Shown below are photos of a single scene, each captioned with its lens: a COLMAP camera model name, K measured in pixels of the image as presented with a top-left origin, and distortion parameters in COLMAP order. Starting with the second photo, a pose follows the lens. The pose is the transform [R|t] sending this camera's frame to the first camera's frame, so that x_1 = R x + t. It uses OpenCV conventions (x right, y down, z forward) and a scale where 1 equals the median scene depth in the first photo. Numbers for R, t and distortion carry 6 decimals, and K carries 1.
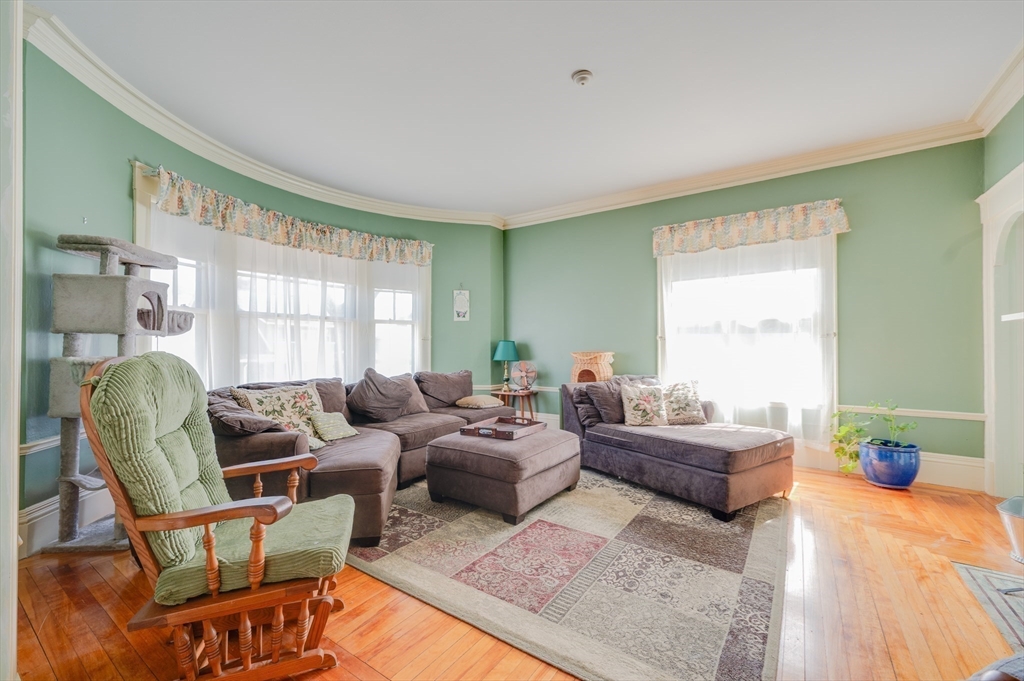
lens RADIAL K [[427.7, 0, 509.3], [0, 427.7, 343.9], [0, 0, 1]] dist [0.001725, -0.000132]
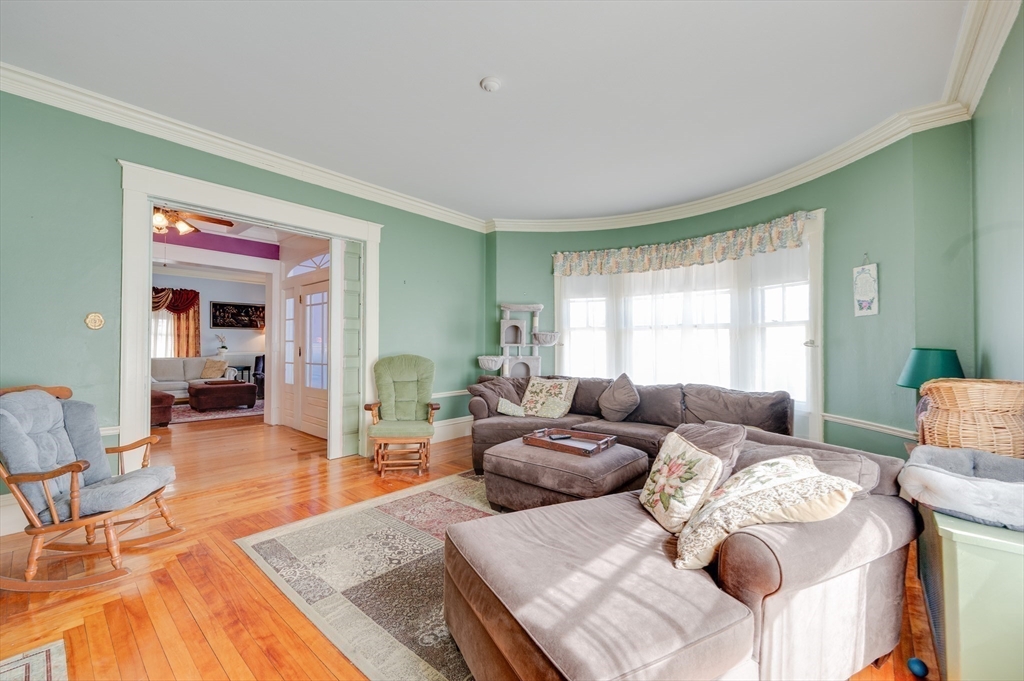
lens RADIAL K [[427.7, 0, 512.5], [0, 427.7, 342.7], [0, 0, 1]] dist [0.001725, -0.000132]
pose [[-0.134731, -0.008374, -0.990847, 1.299204], [0.000325, 0.999964, -0.008495, -0.022862], [0.990882, -0.001466, -0.134723, 1.349966]]
